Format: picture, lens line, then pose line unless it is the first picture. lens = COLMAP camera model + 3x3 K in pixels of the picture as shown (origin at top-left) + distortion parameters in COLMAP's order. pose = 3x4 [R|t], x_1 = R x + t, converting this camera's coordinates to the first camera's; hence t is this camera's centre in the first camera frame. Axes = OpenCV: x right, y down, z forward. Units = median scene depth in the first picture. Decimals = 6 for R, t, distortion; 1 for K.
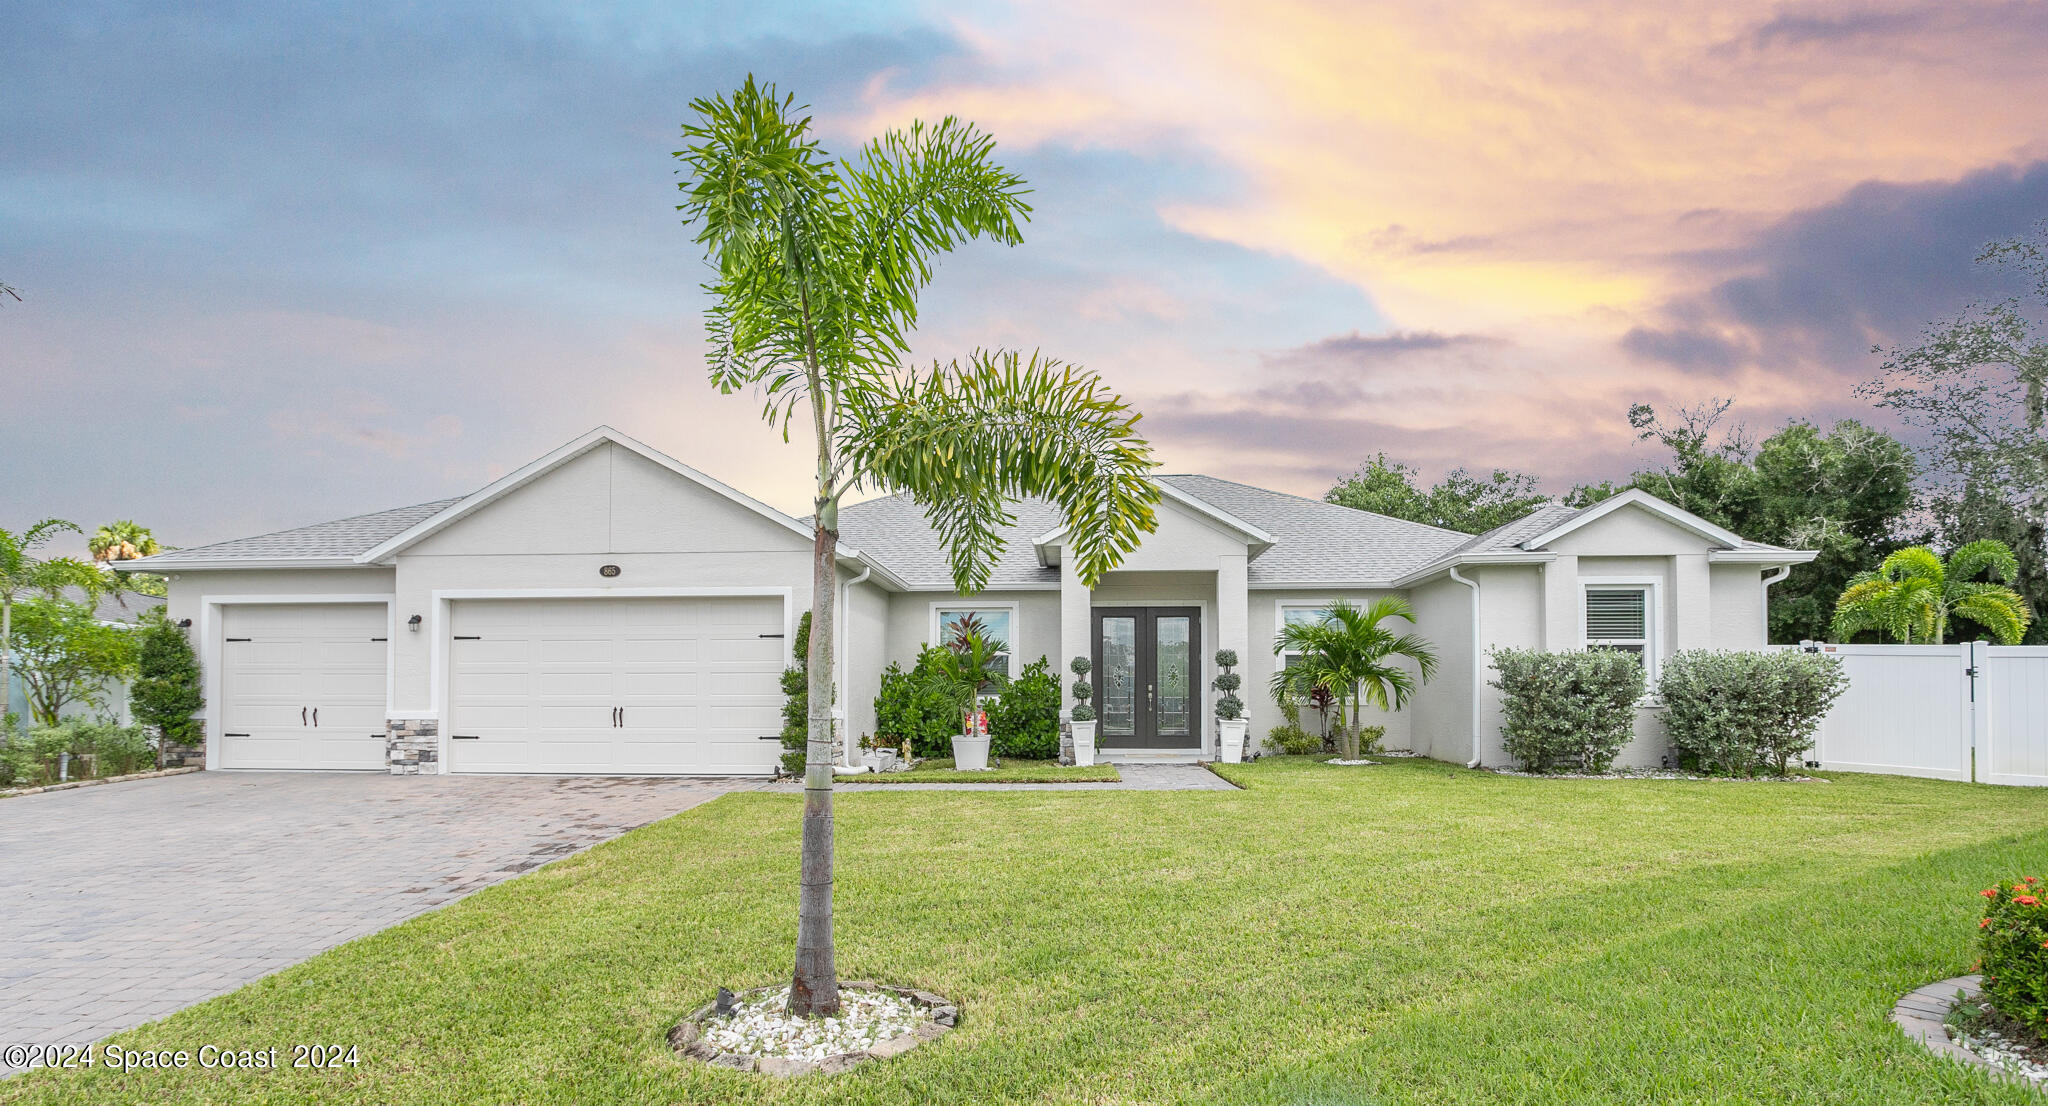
lens RADIAL K [[977.4, 0, 1023.8], [0, 977.4, 677.9], [0, 0, 1]] dist [-0.013817, 0.000104]
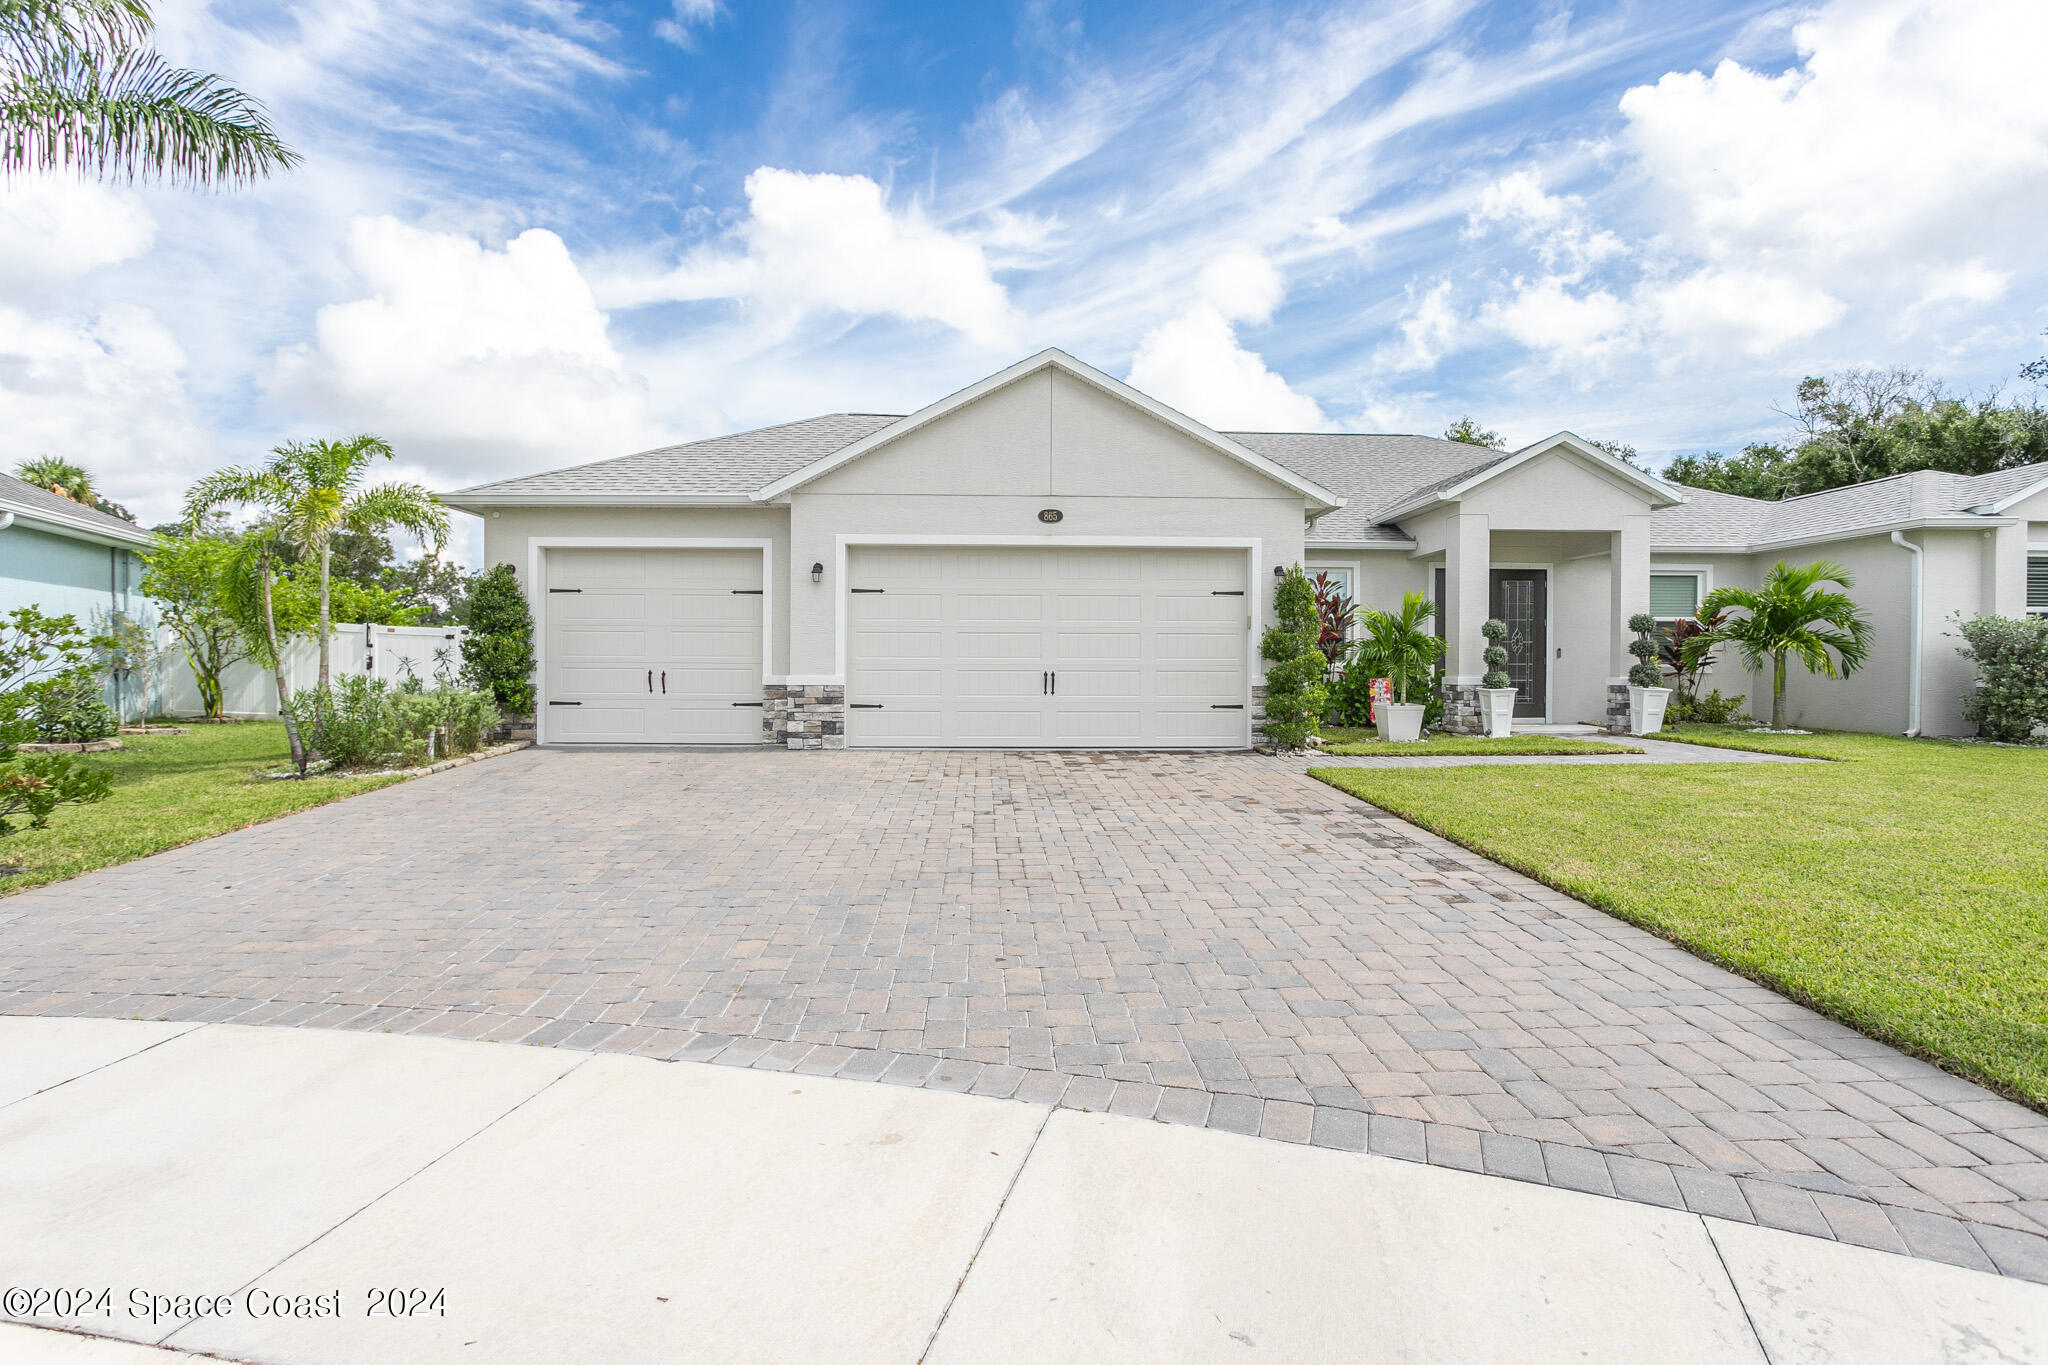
lens RADIAL K [[985.8, 0, 1024.0], [0, 985.8, 682.5], [0, 0, 1]] dist [-0.020257, 0.007739]
pose [[0.995218, 0.002961, 0.097630, -0.503809], [-0.006833, 0.999202, 0.039349, 0.004636], [-0.097436, -0.039828, 0.994445, 0.111695]]
